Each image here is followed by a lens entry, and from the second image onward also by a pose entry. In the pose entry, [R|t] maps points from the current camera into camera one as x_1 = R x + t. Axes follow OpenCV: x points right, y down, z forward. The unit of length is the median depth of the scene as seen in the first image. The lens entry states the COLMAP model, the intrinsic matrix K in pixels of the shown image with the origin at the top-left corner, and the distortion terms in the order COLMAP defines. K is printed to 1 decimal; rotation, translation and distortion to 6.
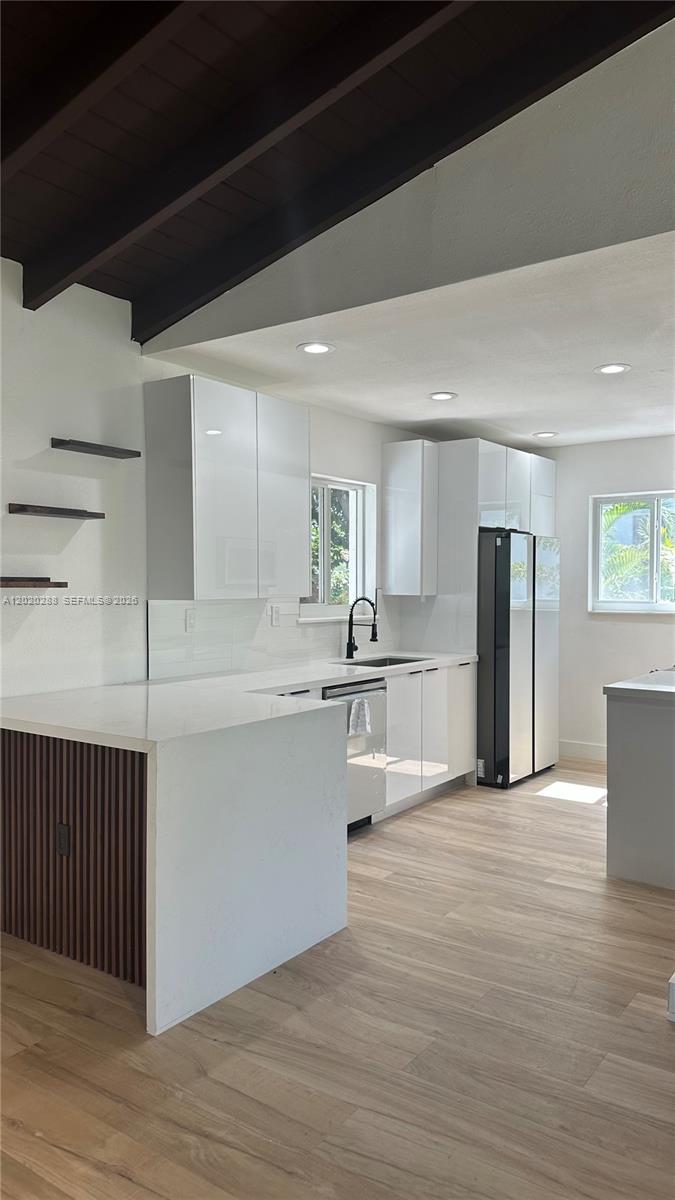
lens RADIAL K [[847.4, 0, 337.5], [0, 847.4, 600.0], [0, 0, 1]] dist [0.003487, -0.020762]
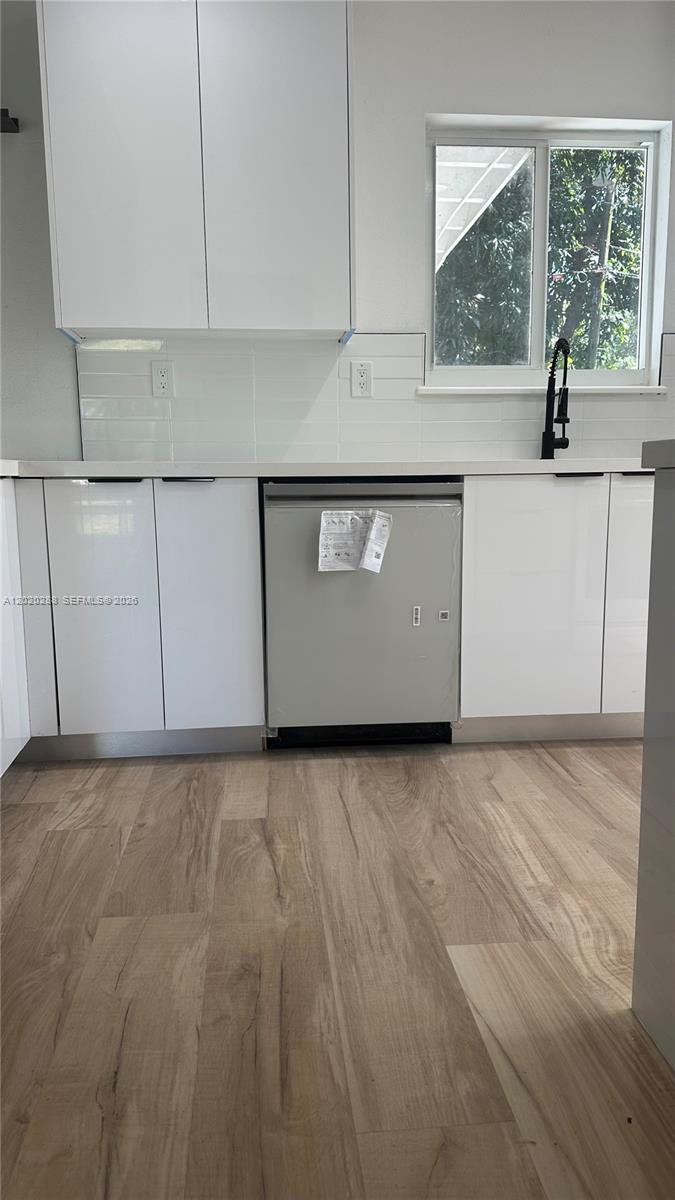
lens RADIAL K [[867.2, 0, 337.5], [0, 867.2, 600.0], [0, 0, 1]] dist [0.064903, -0.002514]
pose [[0.663013, 0.104190, -0.741322, 0.454848], [-0.007554, 0.991148, 0.132546, 0.106566], [0.748570, -0.082280, 0.657931, 0.644016]]
